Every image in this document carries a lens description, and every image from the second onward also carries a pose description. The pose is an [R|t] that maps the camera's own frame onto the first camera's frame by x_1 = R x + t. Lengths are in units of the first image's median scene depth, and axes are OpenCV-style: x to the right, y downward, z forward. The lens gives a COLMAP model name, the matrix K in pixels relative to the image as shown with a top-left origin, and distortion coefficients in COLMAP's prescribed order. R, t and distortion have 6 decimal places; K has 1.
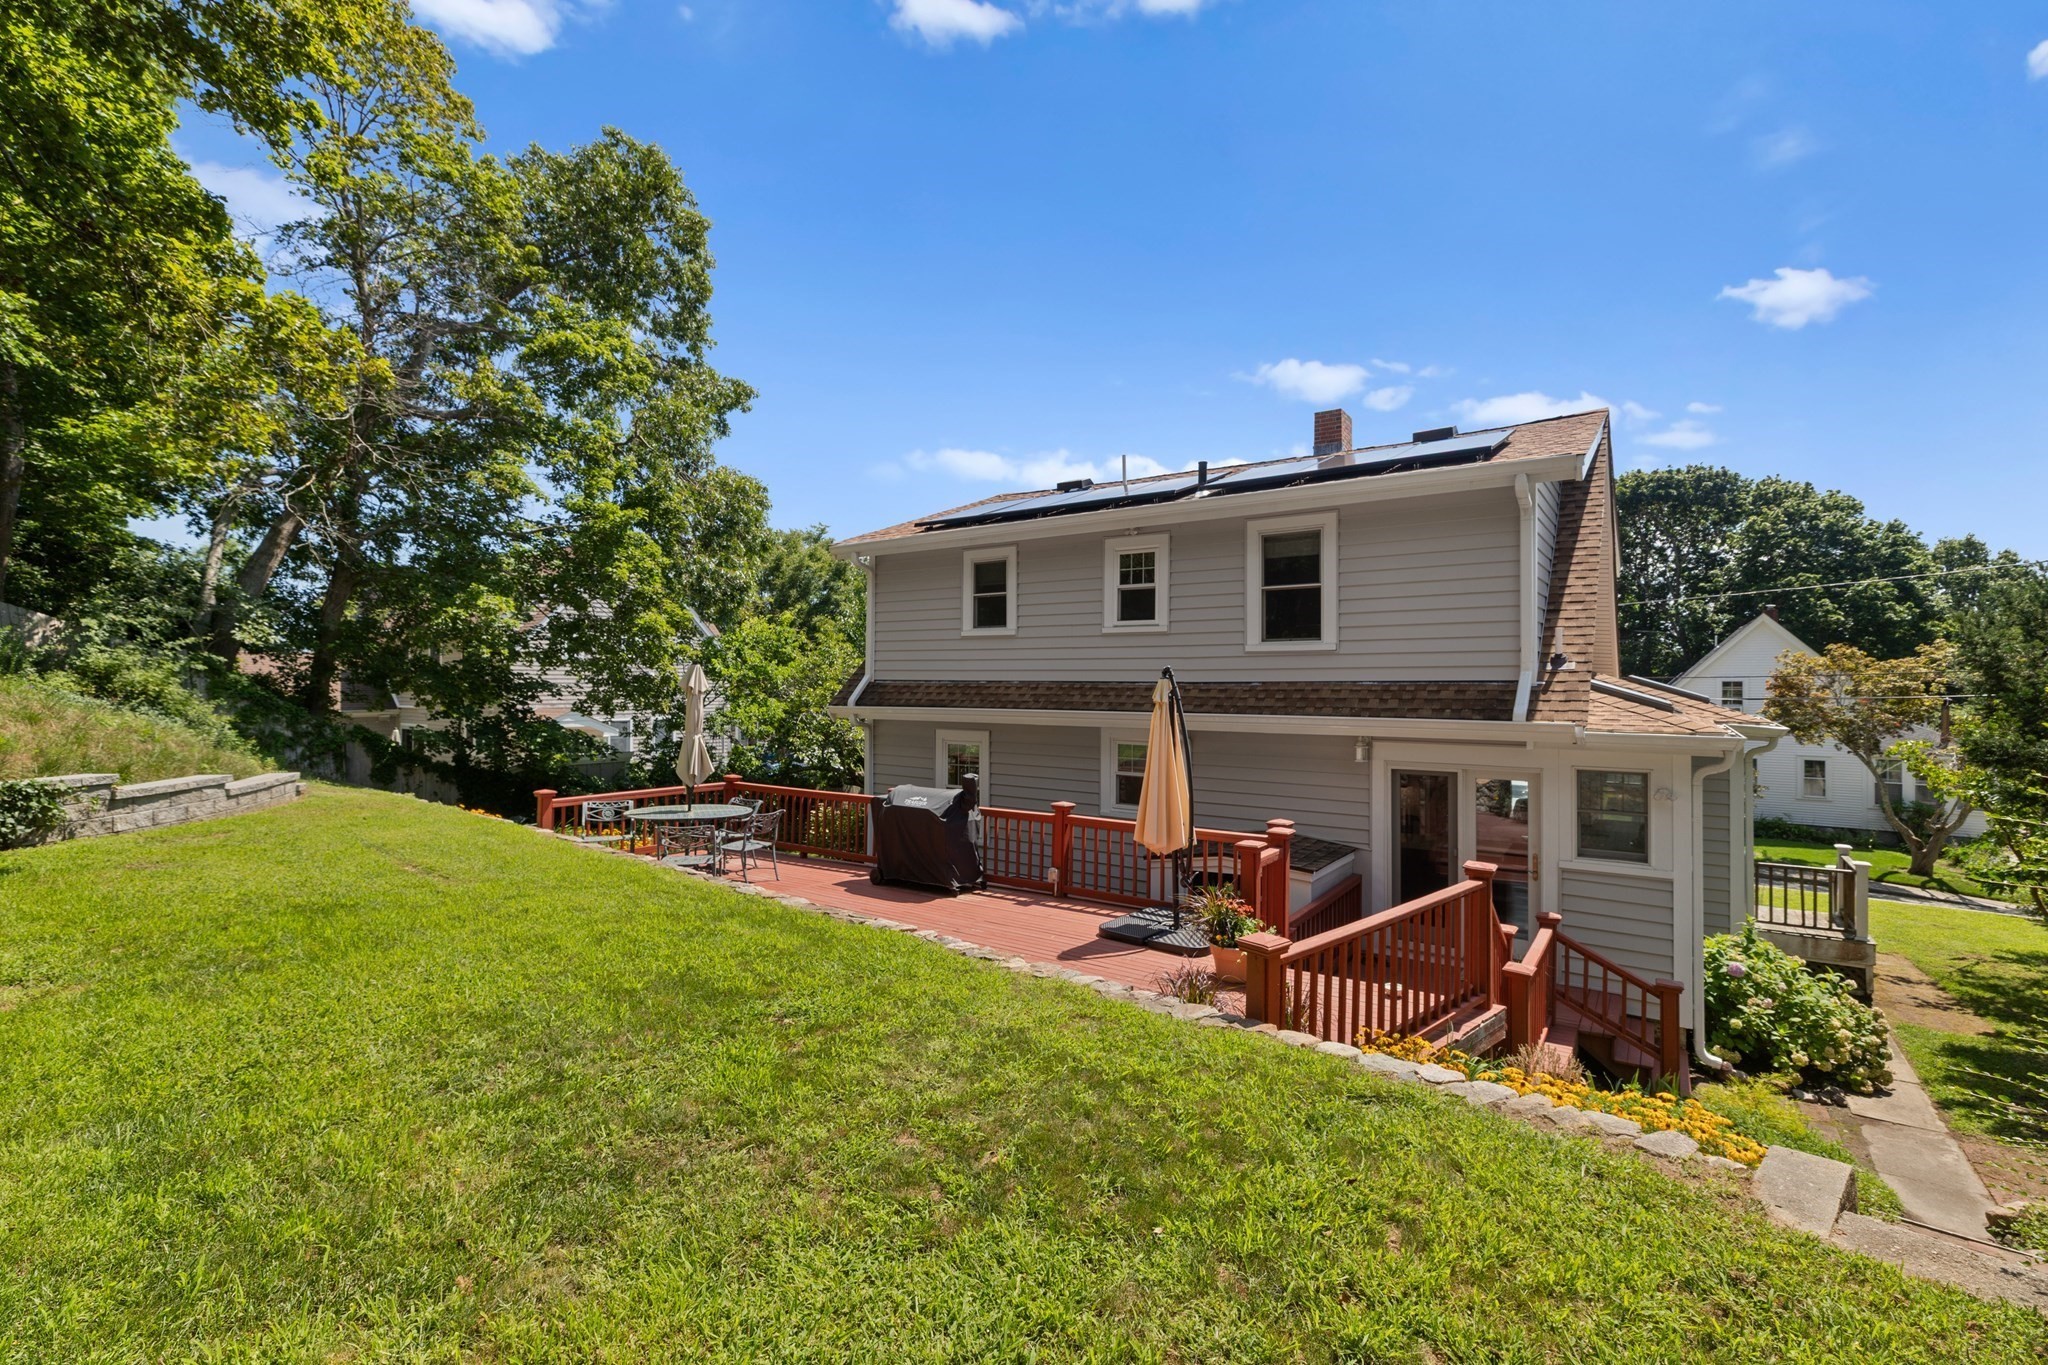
lens RADIAL K [[933.8, 0, 1024.0], [0, 933.8, 682.5], [0, 0, 1]] dist [-0.000290, 0.000098]
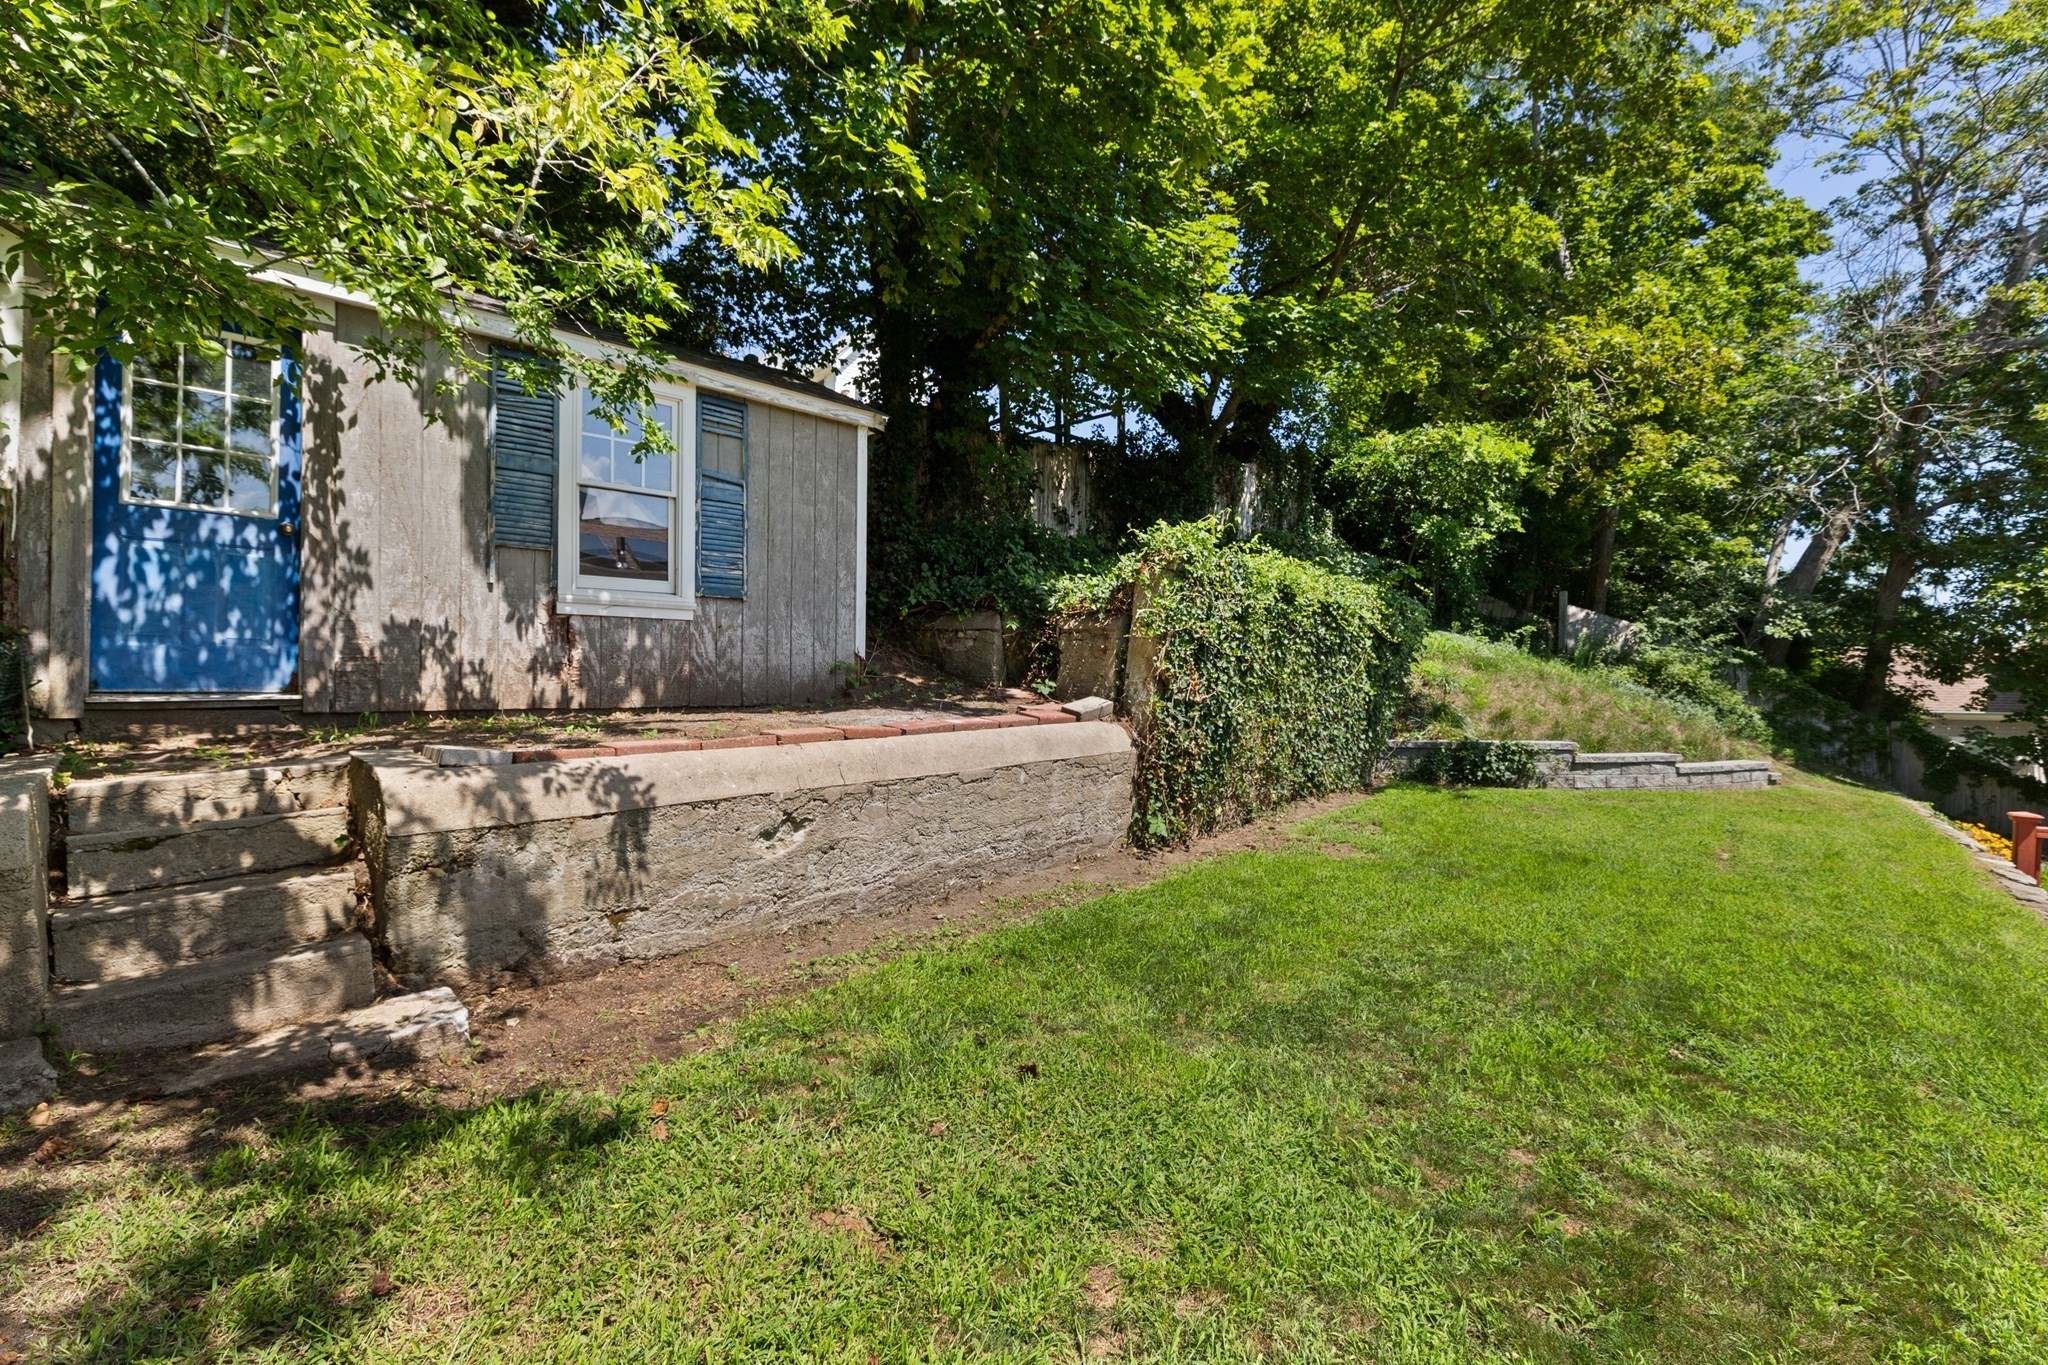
lens RADIAL K [[968.3, 0, 1024.0], [0, 968.3, 682.5], [0, 0, 1]] dist [0.000904, 0.000223]
pose [[0.013806, 0.001691, -0.999903, 0.340185], [-0.008270, 0.999965, 0.001577, 0.019437], [0.999871, 0.008247, 0.013819, 0.223401]]
